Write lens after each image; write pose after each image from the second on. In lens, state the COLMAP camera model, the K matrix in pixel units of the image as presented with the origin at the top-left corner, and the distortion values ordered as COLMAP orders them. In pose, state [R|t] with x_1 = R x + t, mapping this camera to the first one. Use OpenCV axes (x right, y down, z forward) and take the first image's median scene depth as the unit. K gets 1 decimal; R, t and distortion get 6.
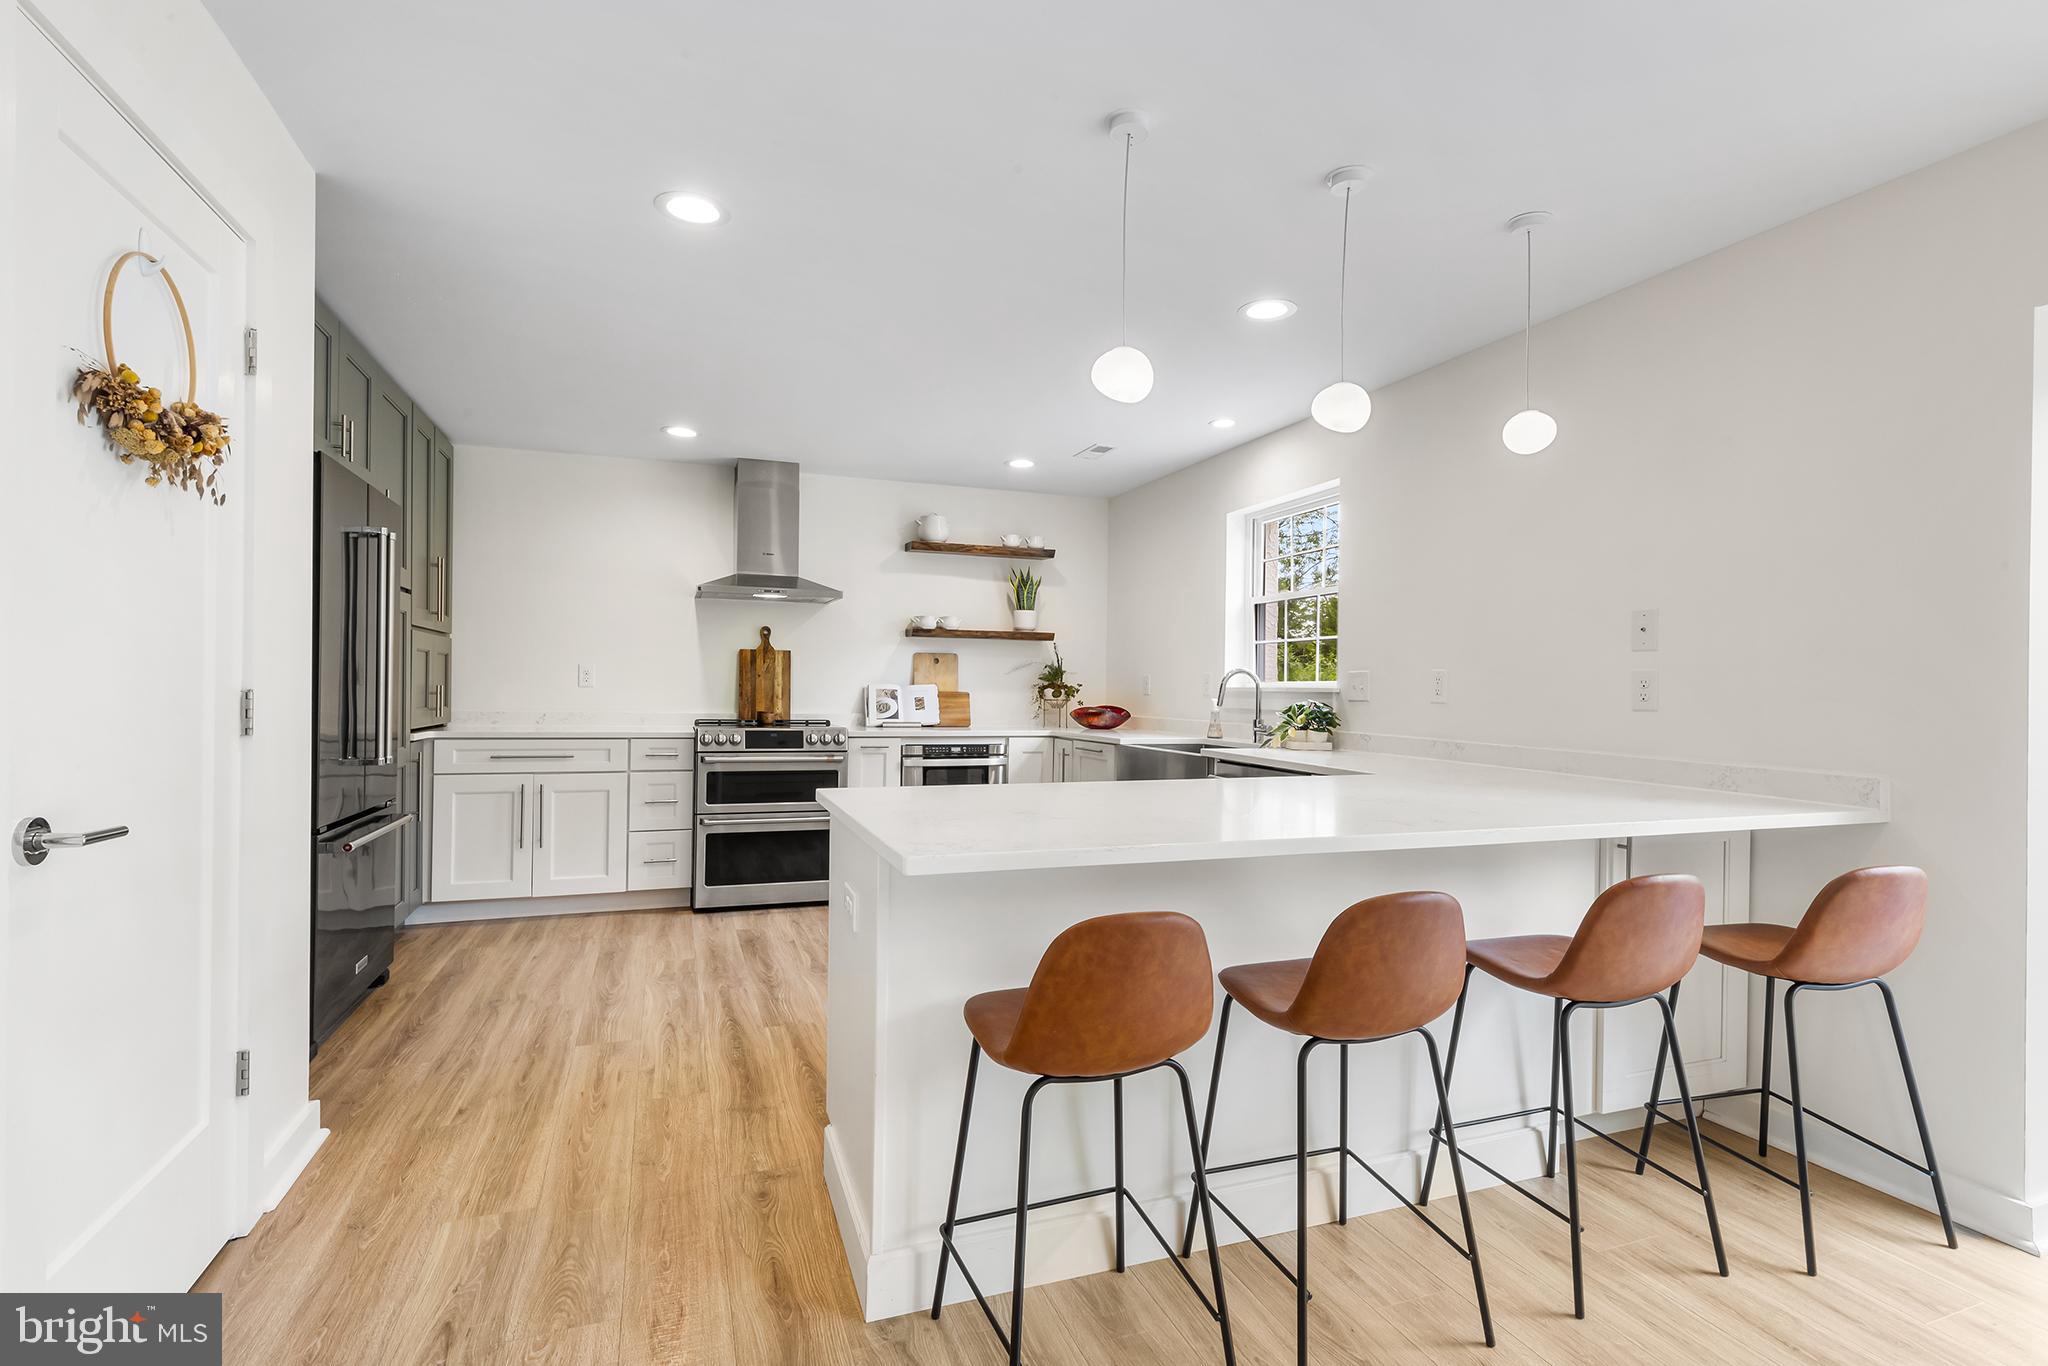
lens RADIAL K [[928.9, 0, 1024.0], [0, 928.9, 711.8], [0, 0, 1]] dist [-0.000015, -0.000003]
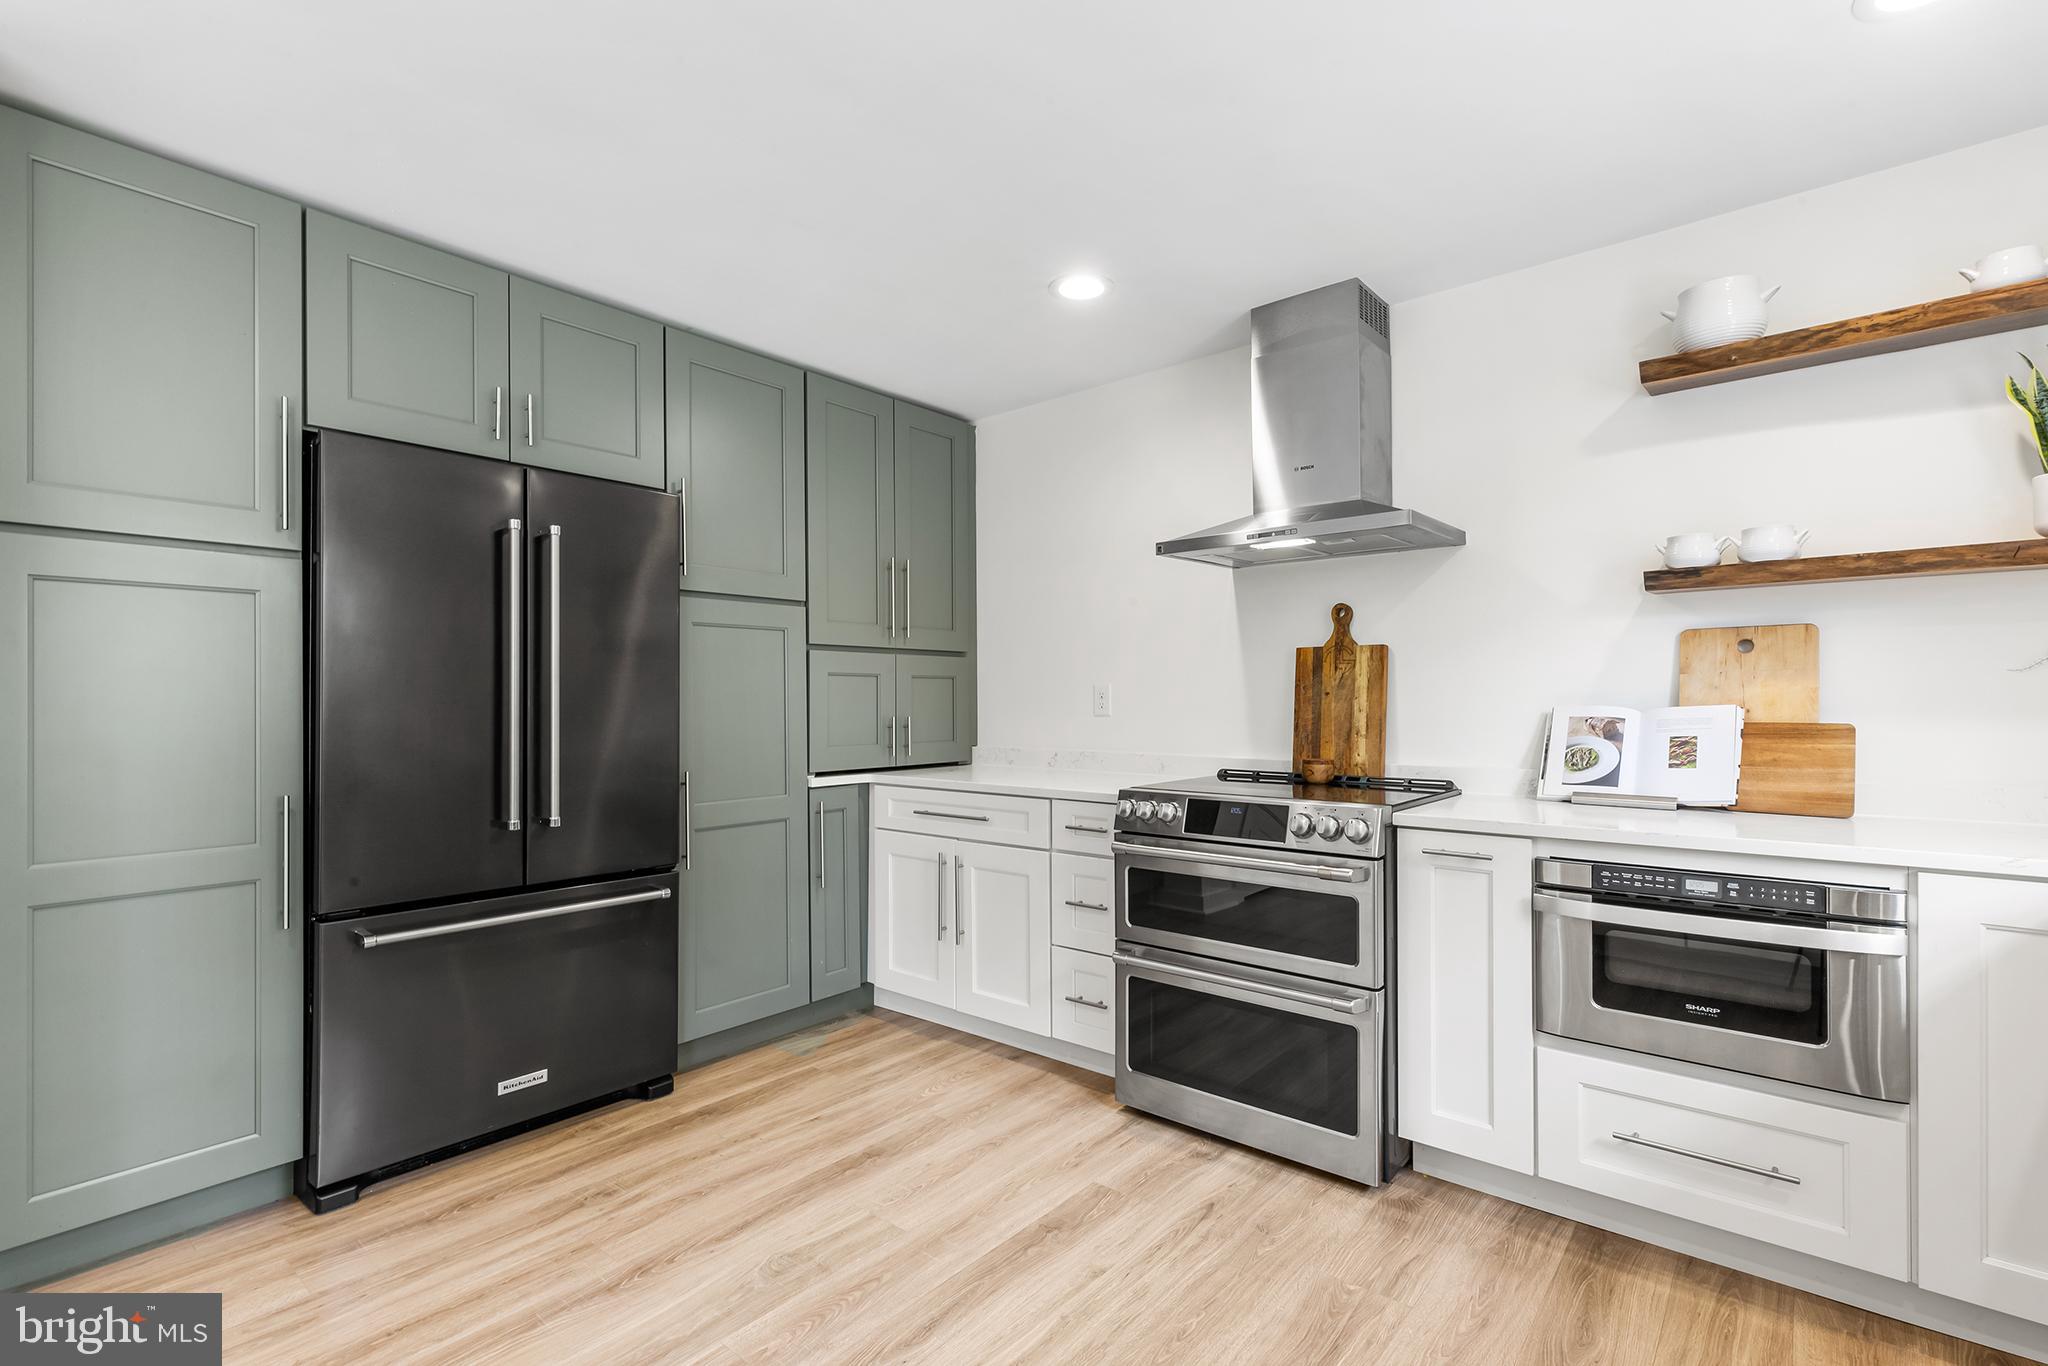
lens RADIAL K [[928.9, 0, 1024.0], [0, 928.9, 711.8], [0, 0, 1]] dist [-0.000015, -0.000003]
pose [[0.498449, -0.004837, -0.866905, 0.105799], [-0.008113, 0.999915, -0.010244, -0.021247], [0.866881, 0.012139, 0.498367, 0.574531]]
